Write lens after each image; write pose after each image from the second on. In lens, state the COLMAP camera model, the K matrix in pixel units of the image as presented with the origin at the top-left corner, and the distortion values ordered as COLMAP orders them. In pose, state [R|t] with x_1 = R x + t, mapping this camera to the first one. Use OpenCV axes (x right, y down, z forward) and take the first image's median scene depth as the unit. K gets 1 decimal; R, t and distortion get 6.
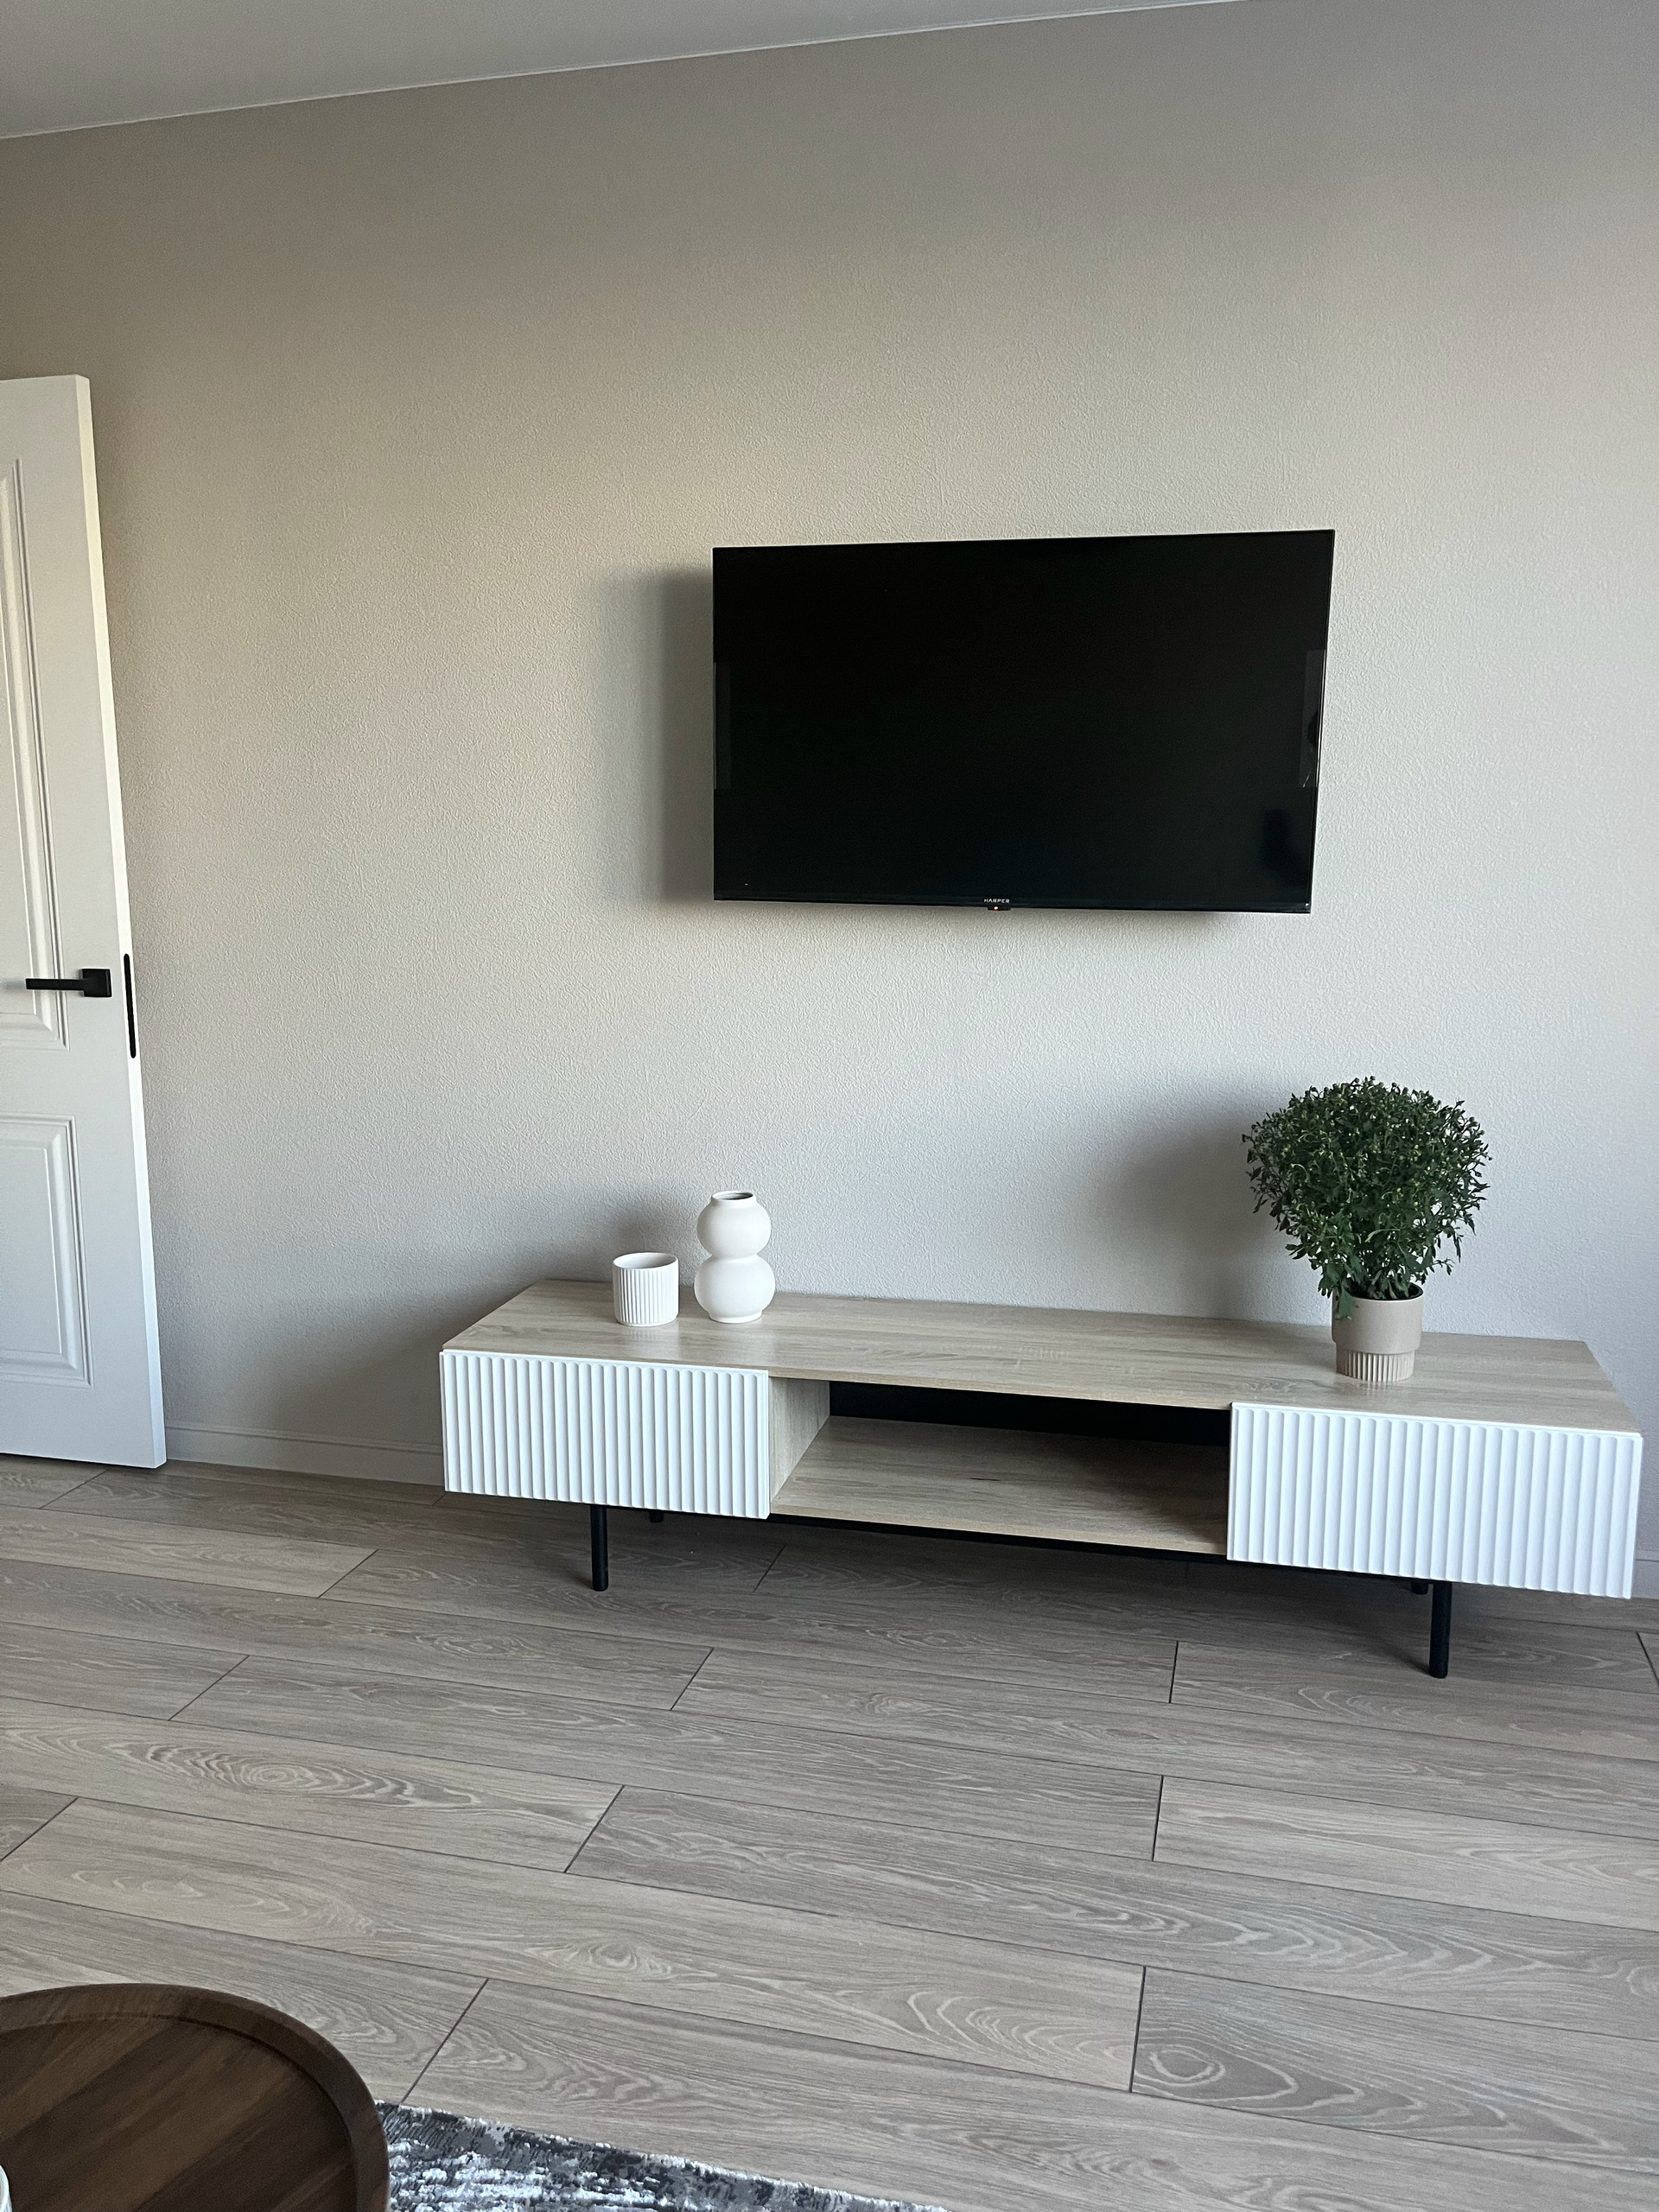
lens RADIAL K [[1681.5, 0, 825.2], [0, 1681.5, 1118.1], [0, 0, 1]] dist [0.080577, -0.101708]
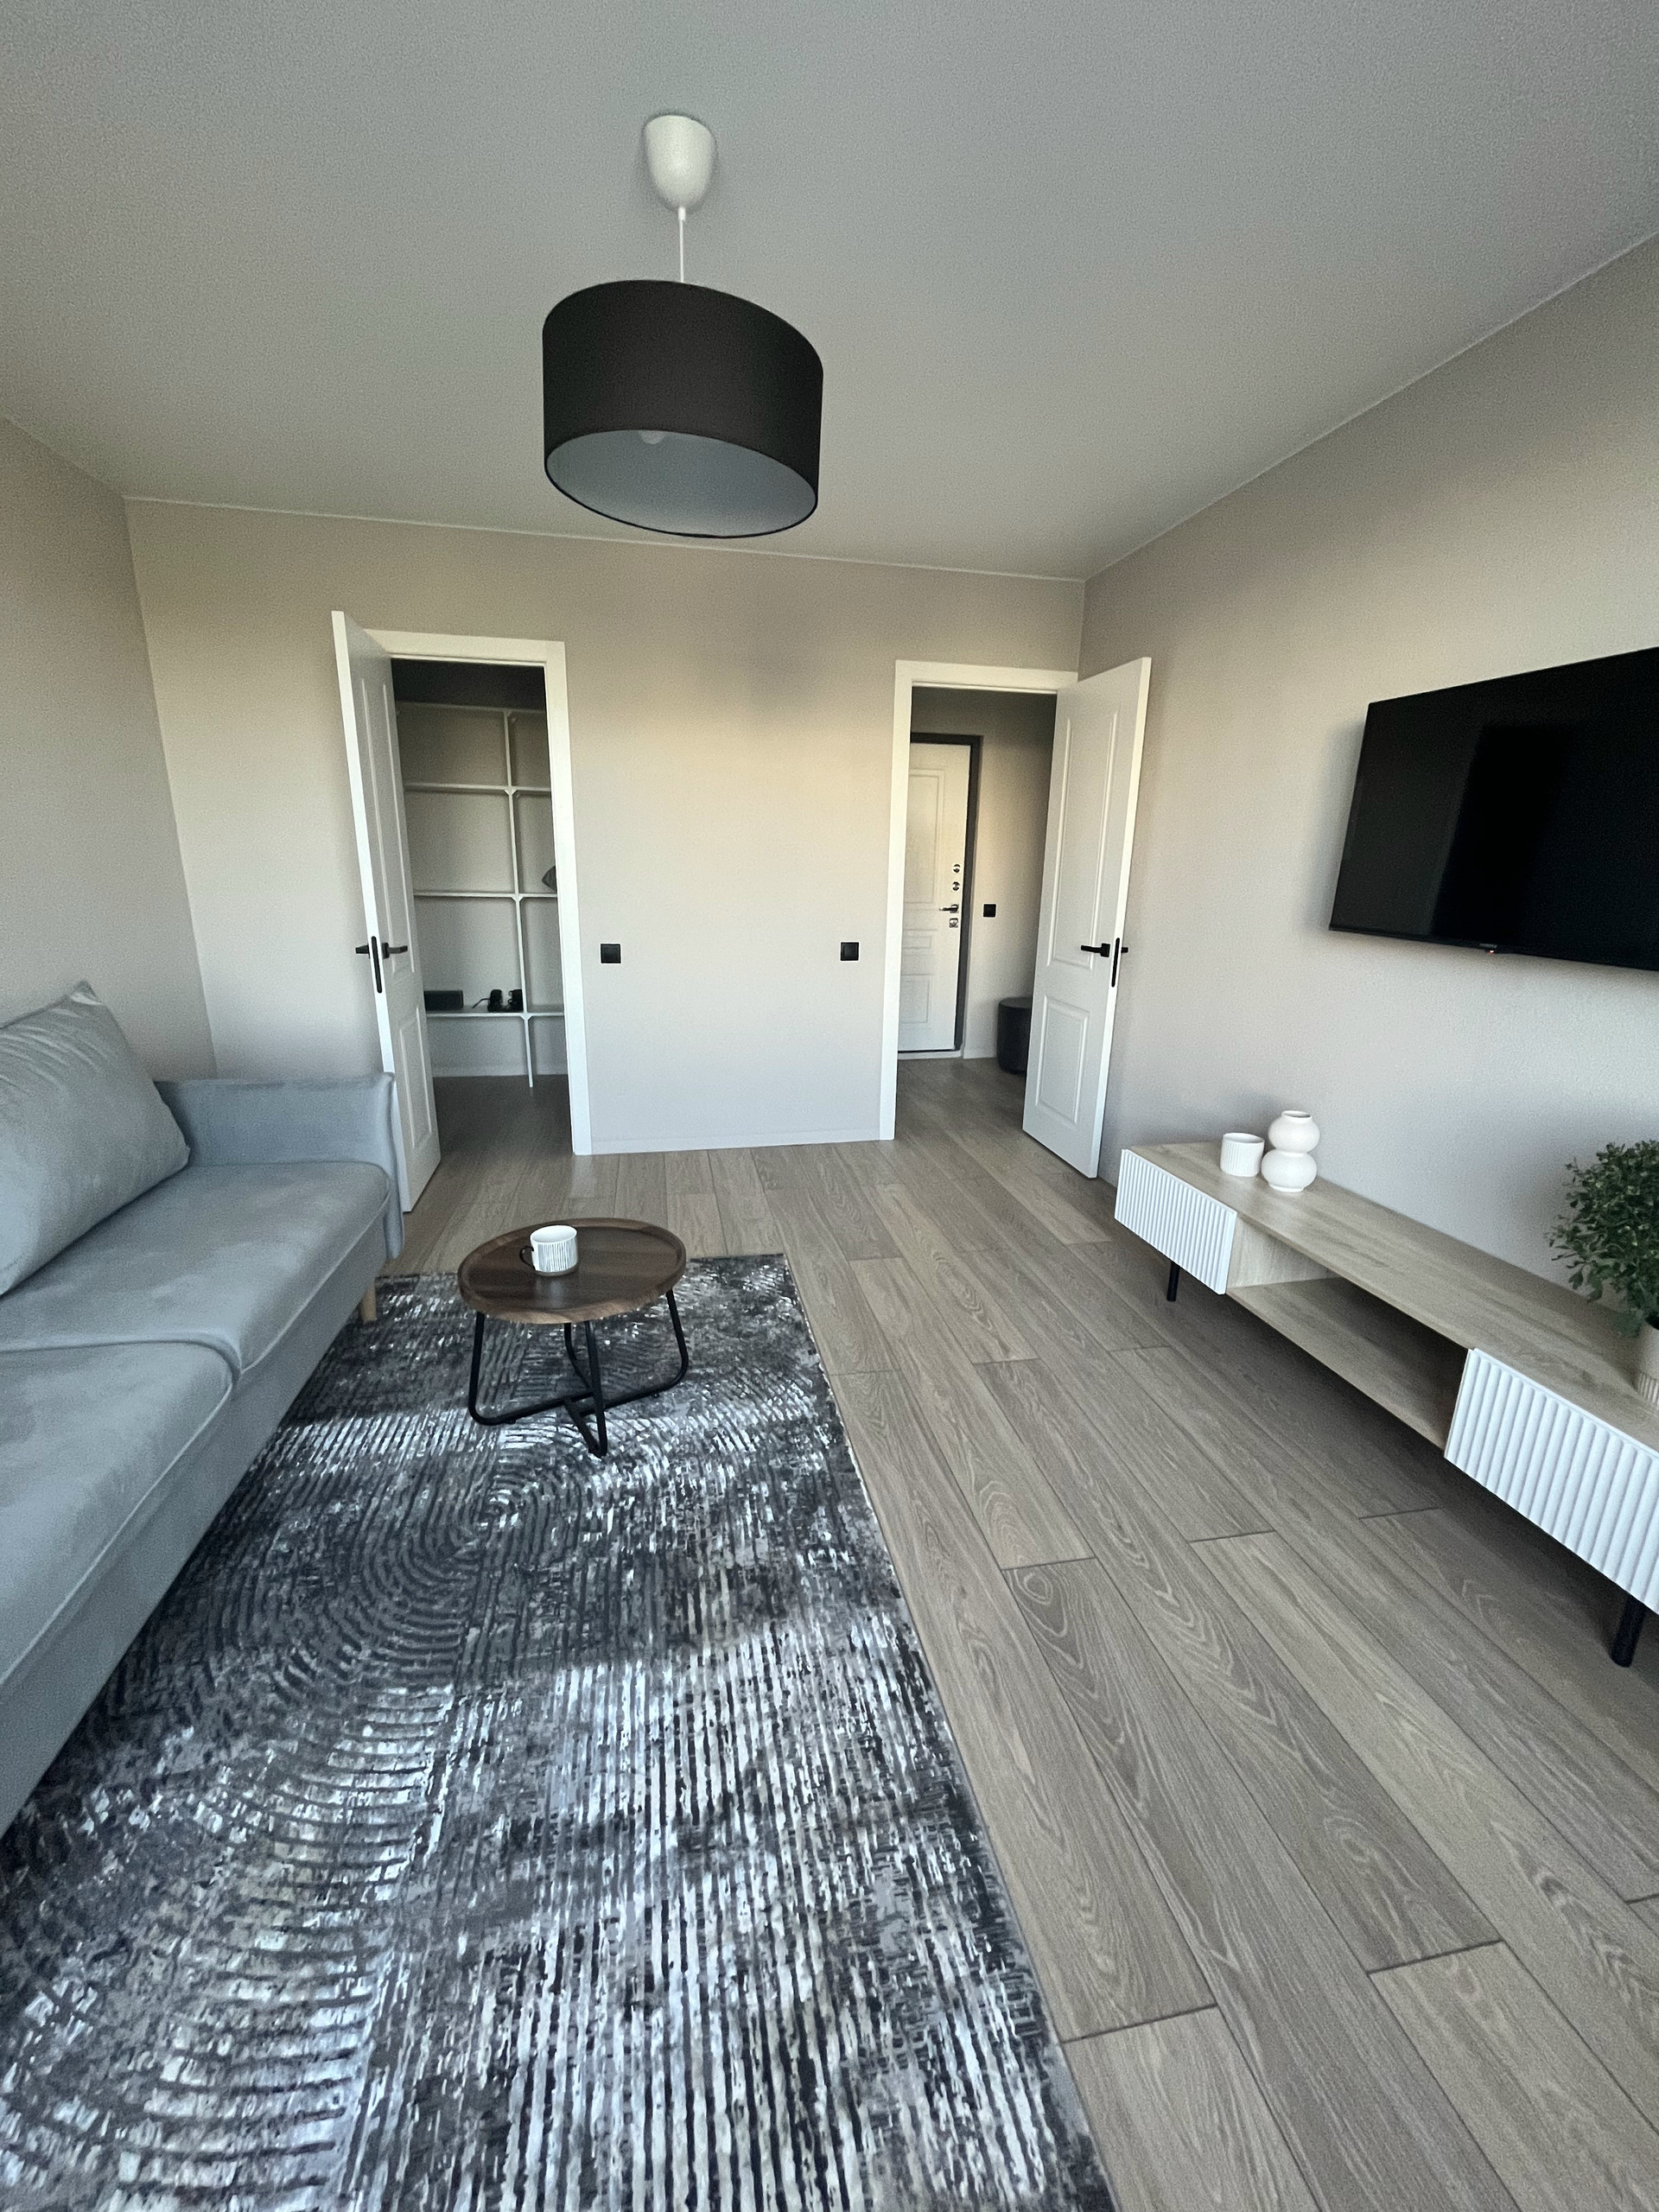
lens RADIAL K [[894.4, 0, 832.8], [0, 894.4, 1094.8], [0, 0, 1]] dist [-0.000945, -0.000024]
pose [[0.433496, 0.235927, -0.869724, 0.574695], [-0.176284, 0.968676, 0.174904, -0.050961], [0.883745, 0.077498, 0.461507, 0.239487]]
